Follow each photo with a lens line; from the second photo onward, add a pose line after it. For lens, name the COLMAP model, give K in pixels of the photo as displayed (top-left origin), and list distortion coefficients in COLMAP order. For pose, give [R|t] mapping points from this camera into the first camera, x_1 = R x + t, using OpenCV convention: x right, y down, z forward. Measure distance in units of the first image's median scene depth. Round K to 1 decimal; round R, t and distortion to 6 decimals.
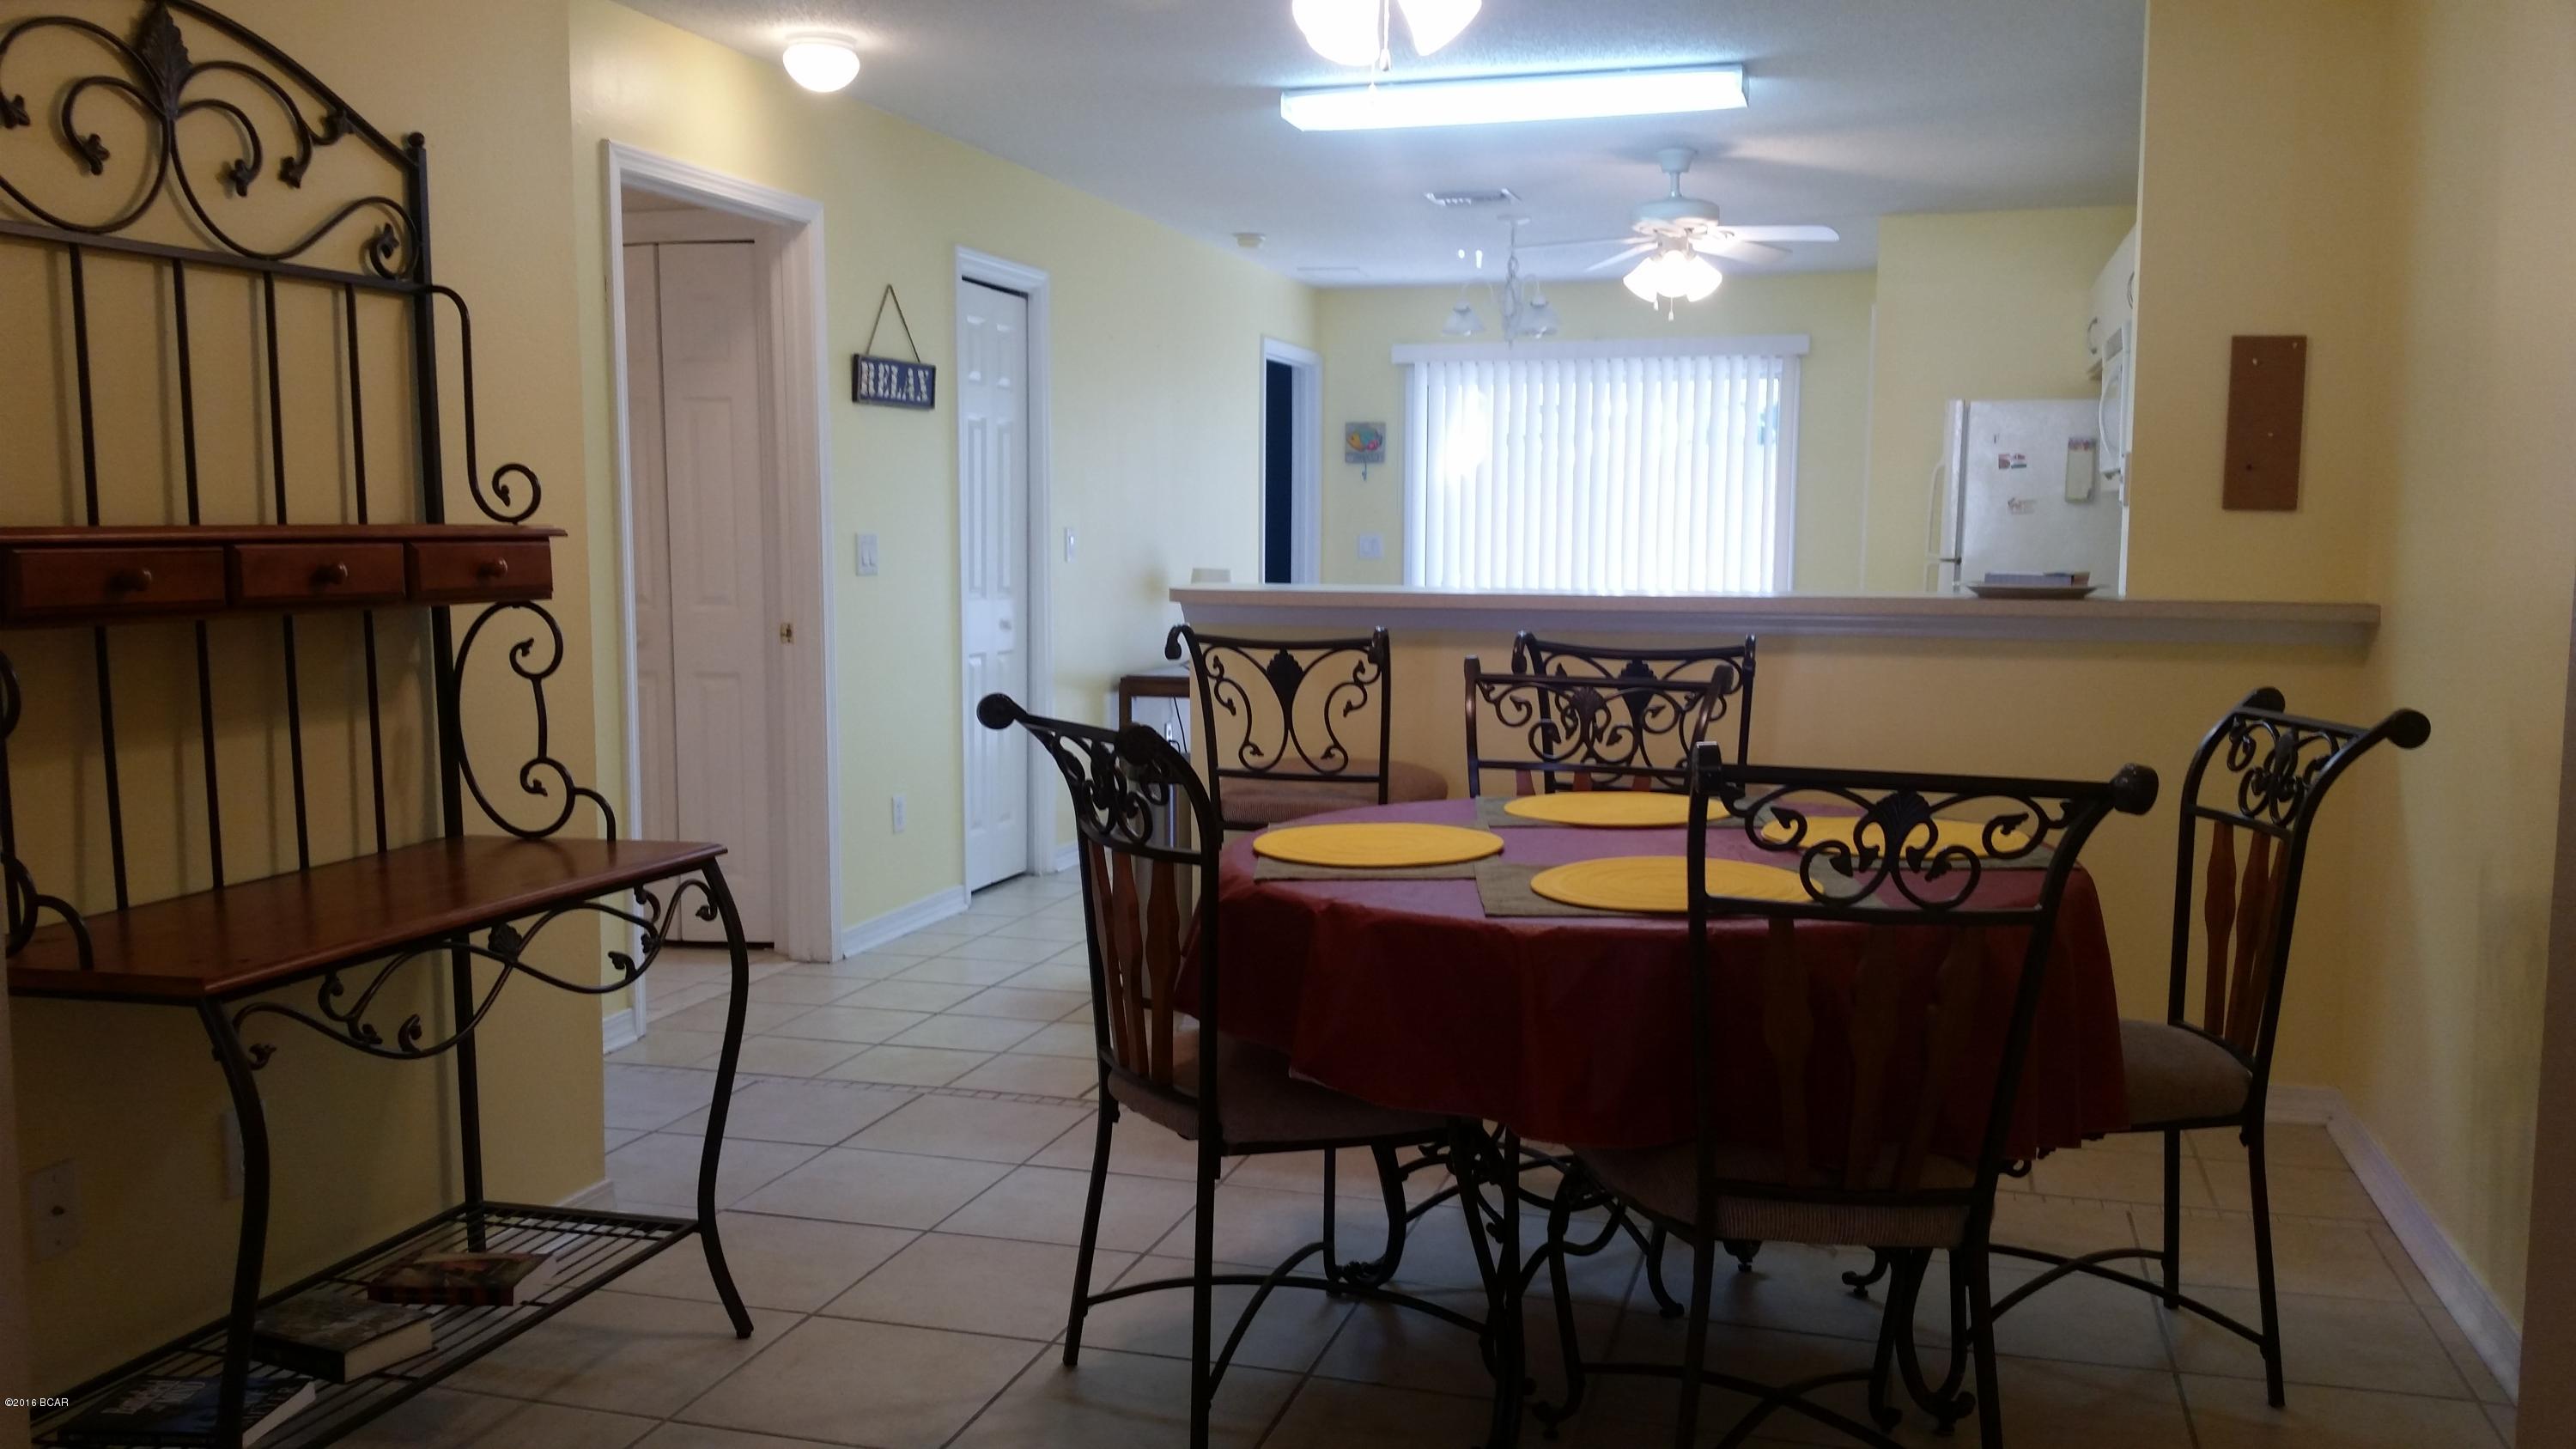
lens RADIAL K [[2238.0, 0, 1288.0], [0, 2238.0, 724.5], [0, 0, 1]] dist [0.133725, -0.002179]
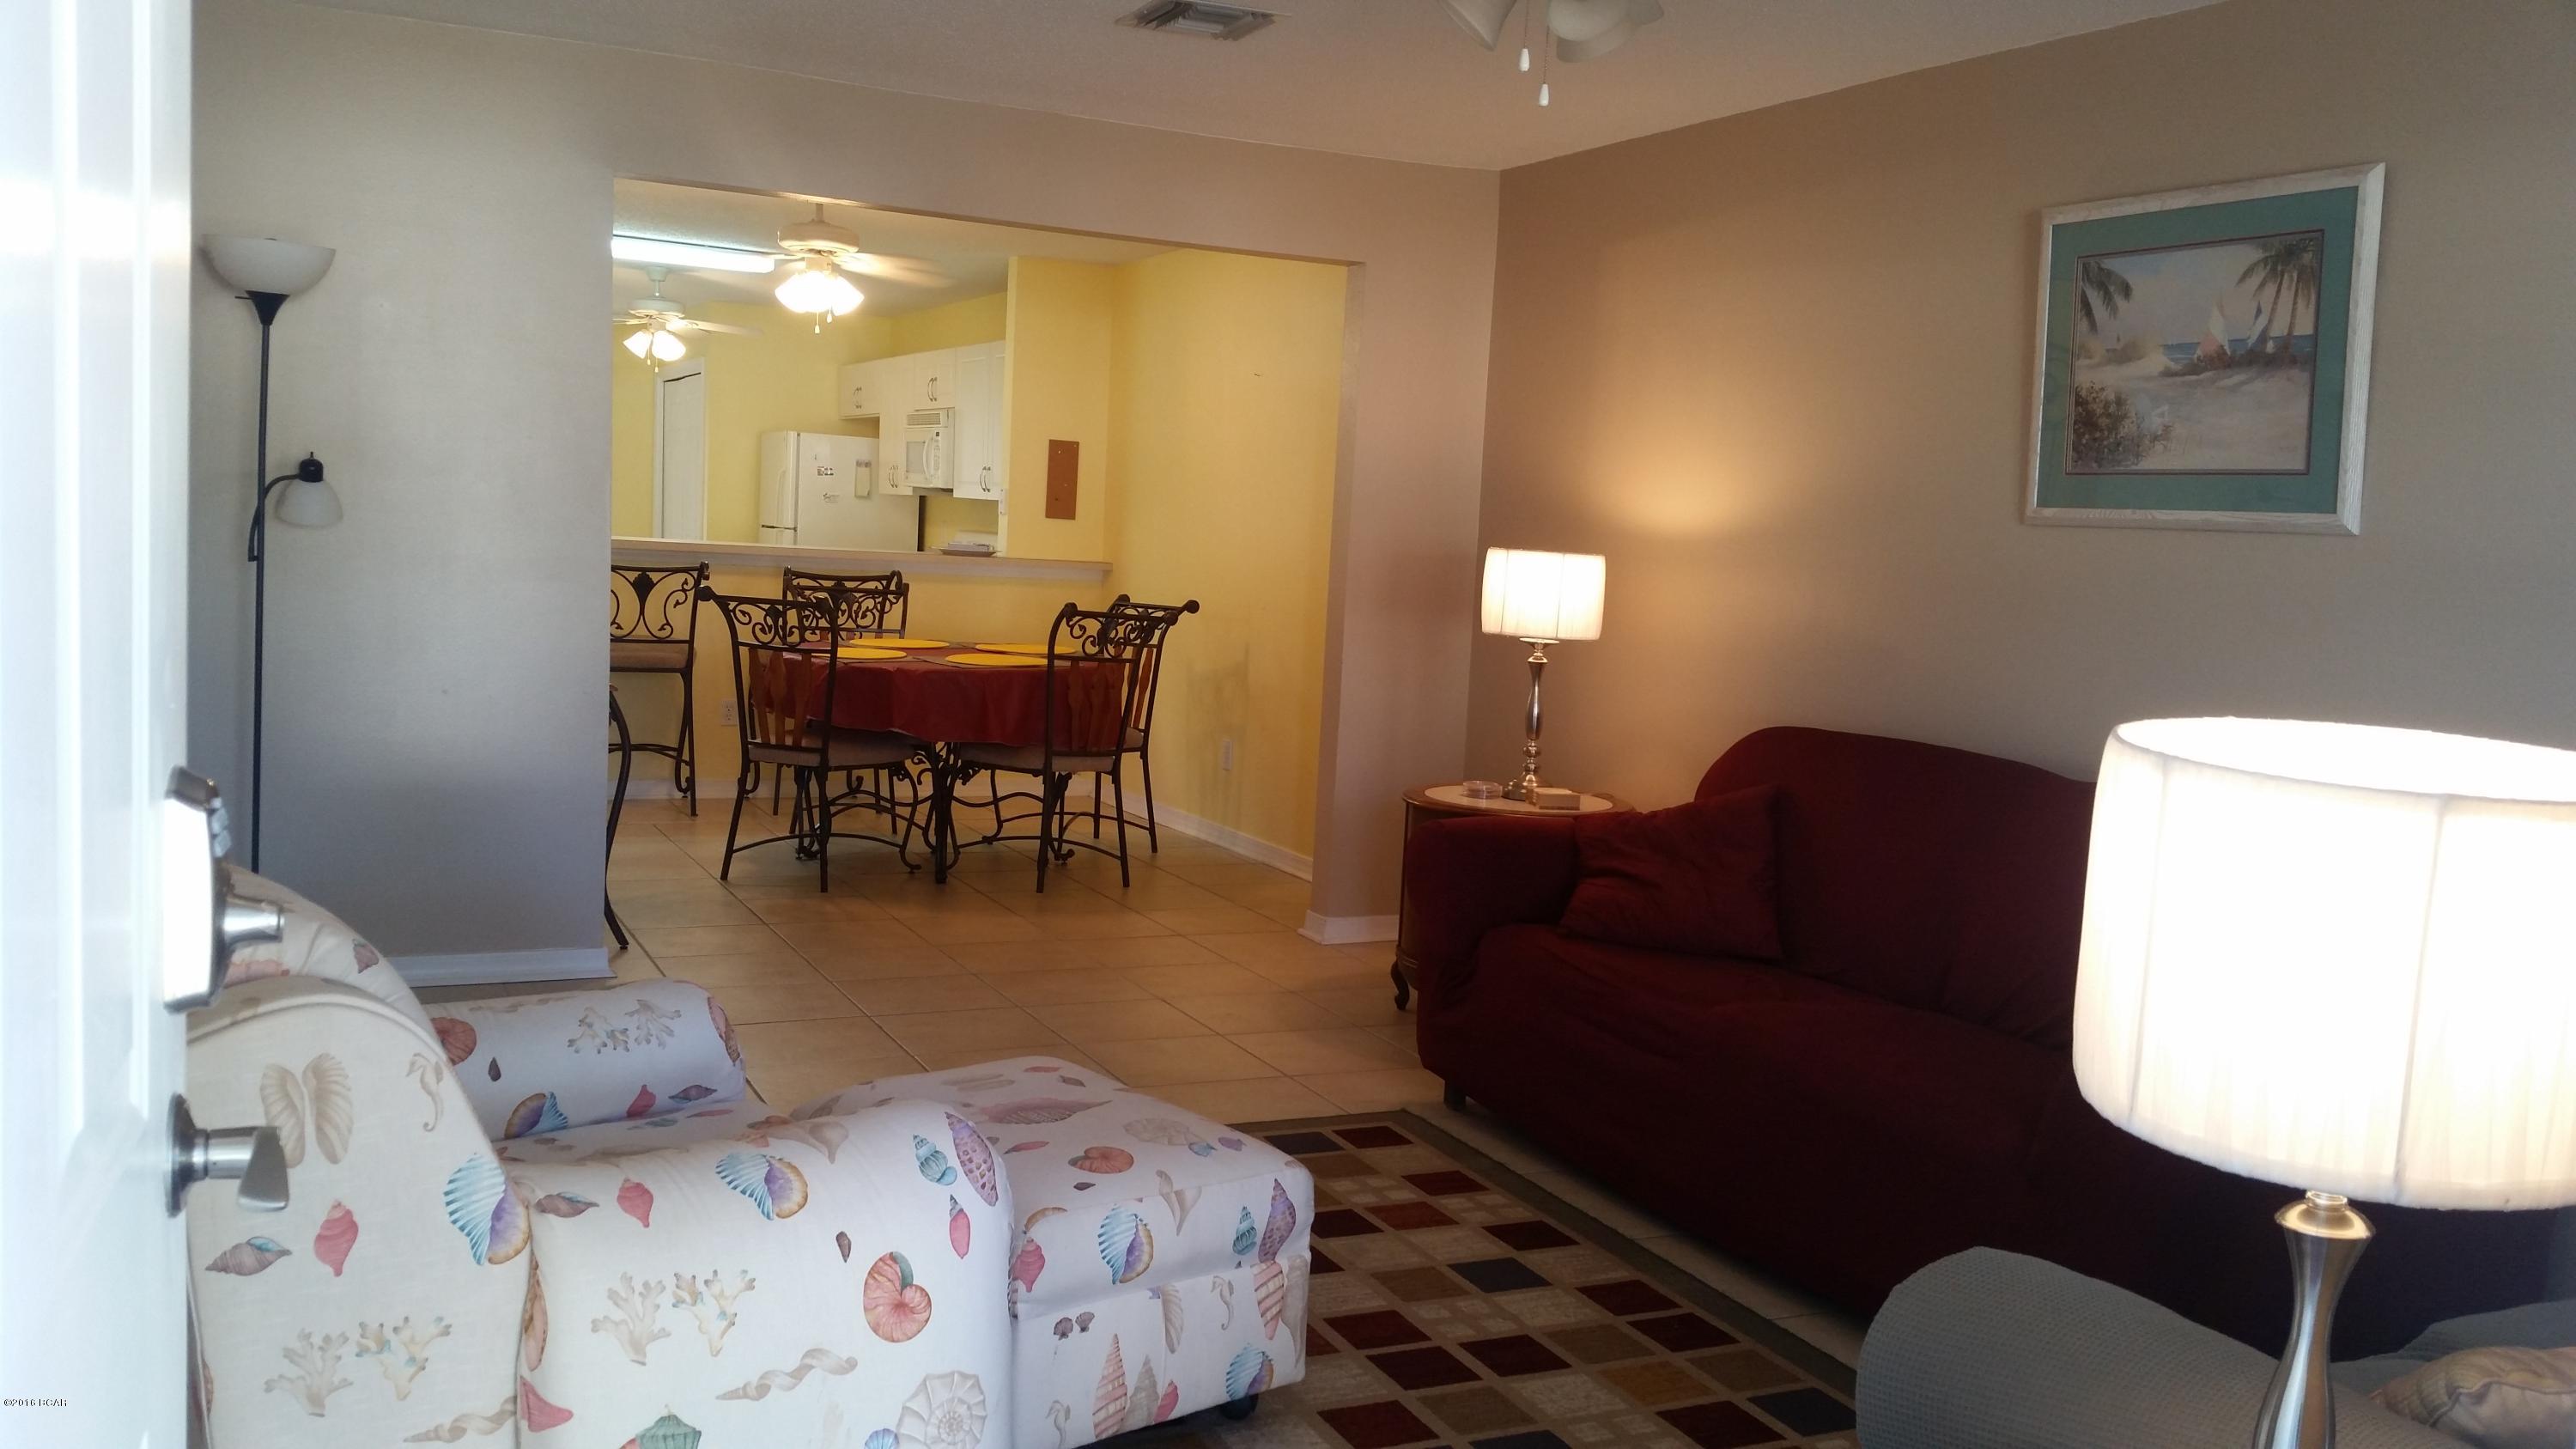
lens RADIAL K [[2238.0, 0, 1288.0], [0, 2238.0, 724.5], [0, 0, 1]] dist [0.133725, -0.002179]
pose [[0.770242, -0.024557, 0.637279, -0.803629], [0.011835, 0.999637, 0.024216, 0.055317], [-0.637642, -0.011110, 0.770252, -0.815175]]
